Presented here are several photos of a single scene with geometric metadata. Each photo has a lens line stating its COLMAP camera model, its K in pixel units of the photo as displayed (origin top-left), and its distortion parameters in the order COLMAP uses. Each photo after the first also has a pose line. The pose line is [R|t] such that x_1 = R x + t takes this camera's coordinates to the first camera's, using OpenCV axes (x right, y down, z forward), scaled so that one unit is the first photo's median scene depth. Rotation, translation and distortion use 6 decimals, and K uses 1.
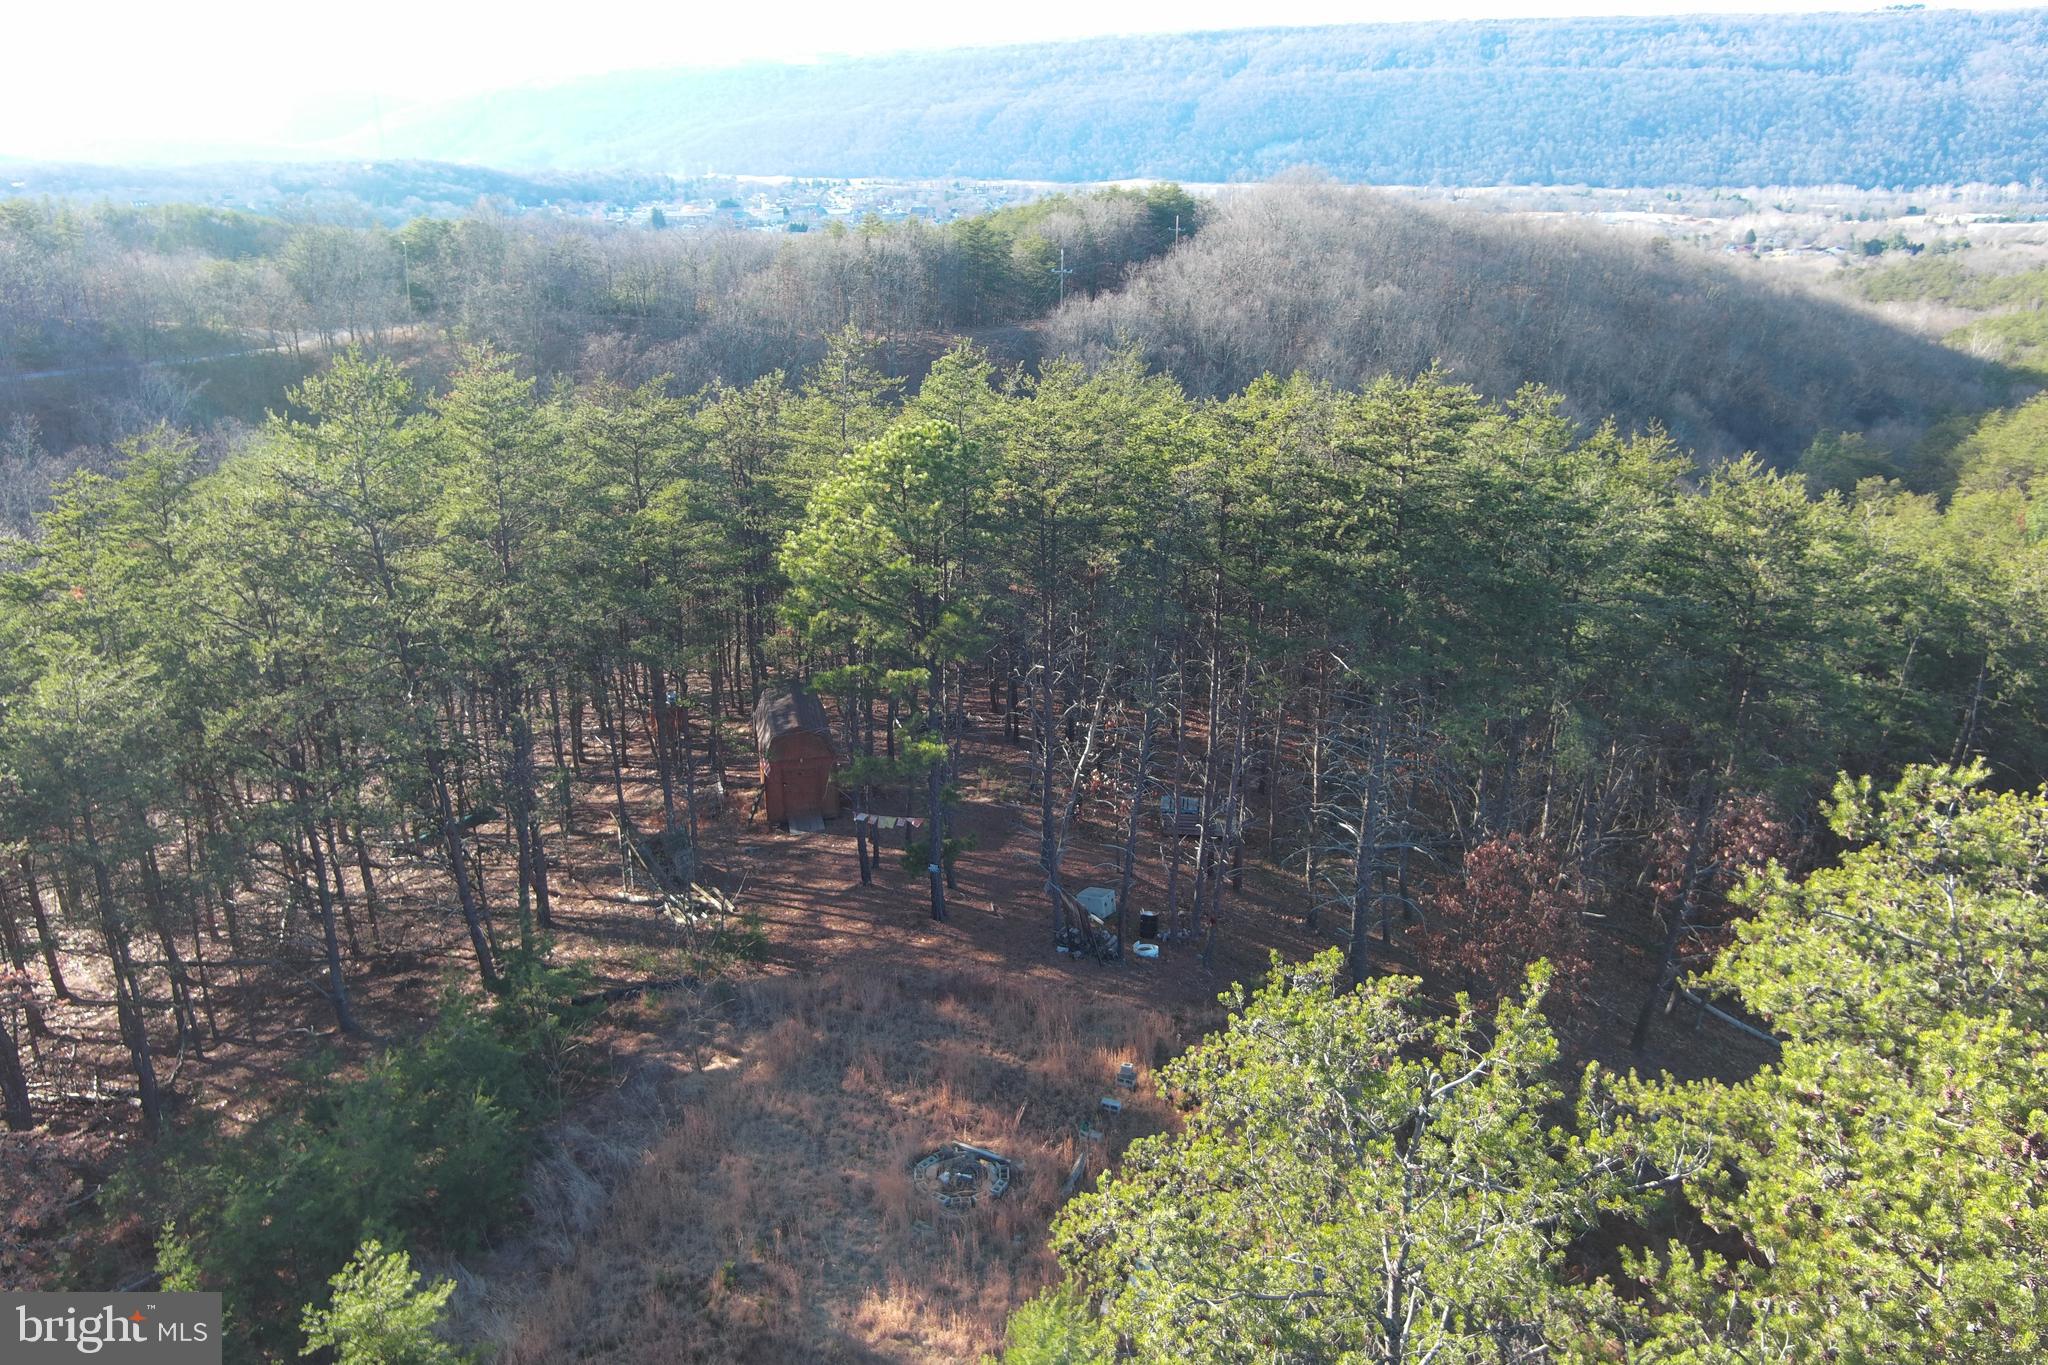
lens RADIAL K [[1588.2, 0, 1024.0], [0, 1588.2, 682.5], [0, 0, 1]] dist [-0.002328, -0.002796]
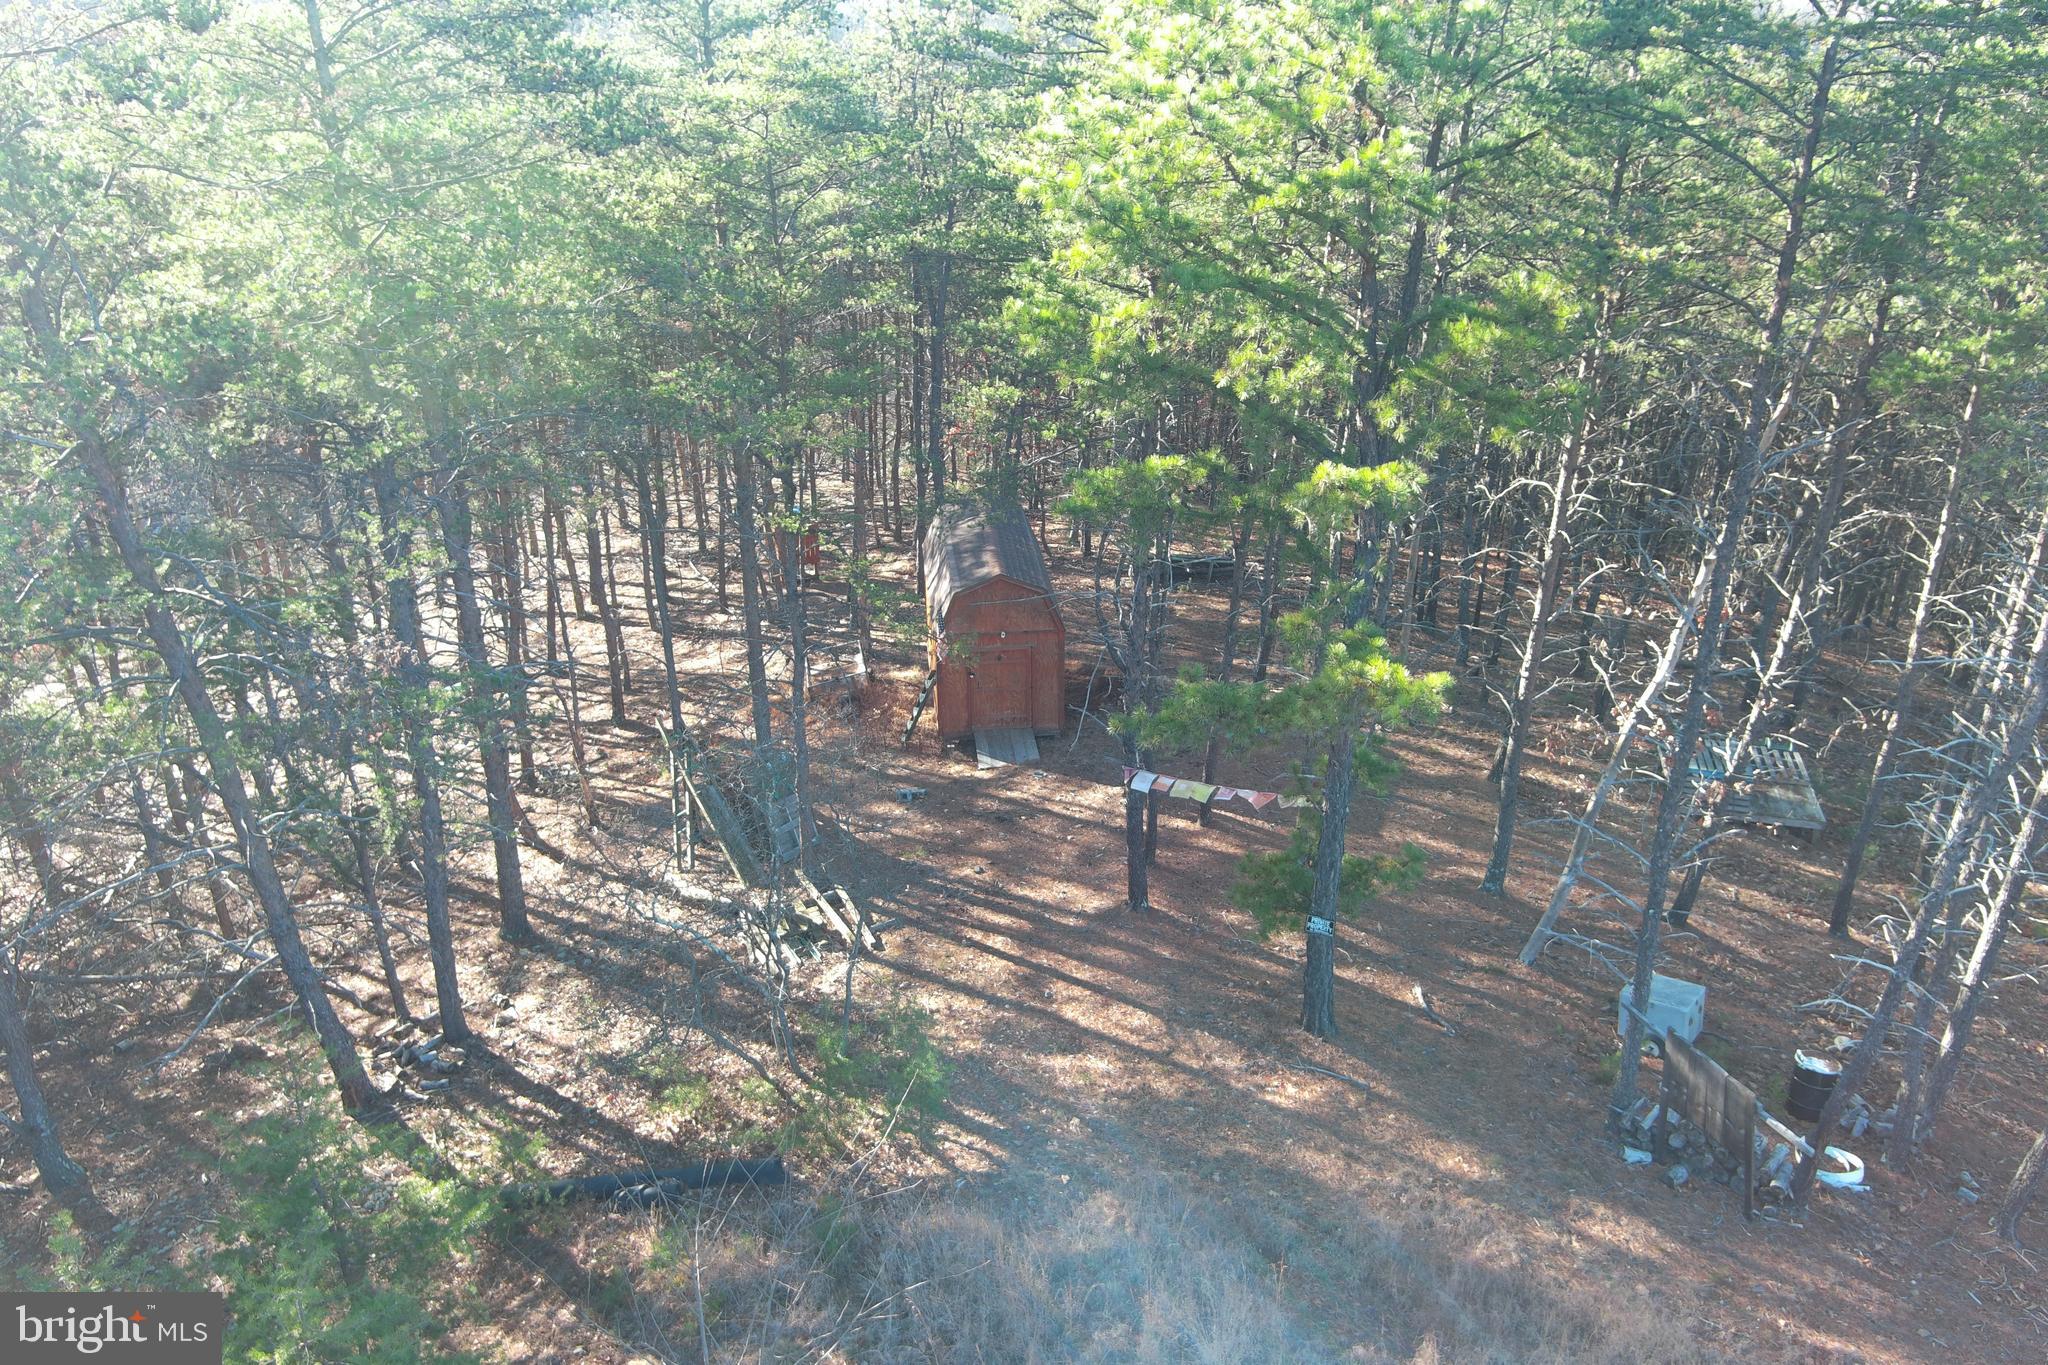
lens RADIAL K [[1588.2, 0, 1024.0], [0, 1588.2, 682.5], [0, 0, 1]] dist [-0.002328, -0.002796]
pose [[0.994333, 0.057825, -0.089209, -0.094313], [-0.047825, 0.992732, 0.110432, 0.003987], [0.094946, -0.105540, 0.989872, 0.509687]]
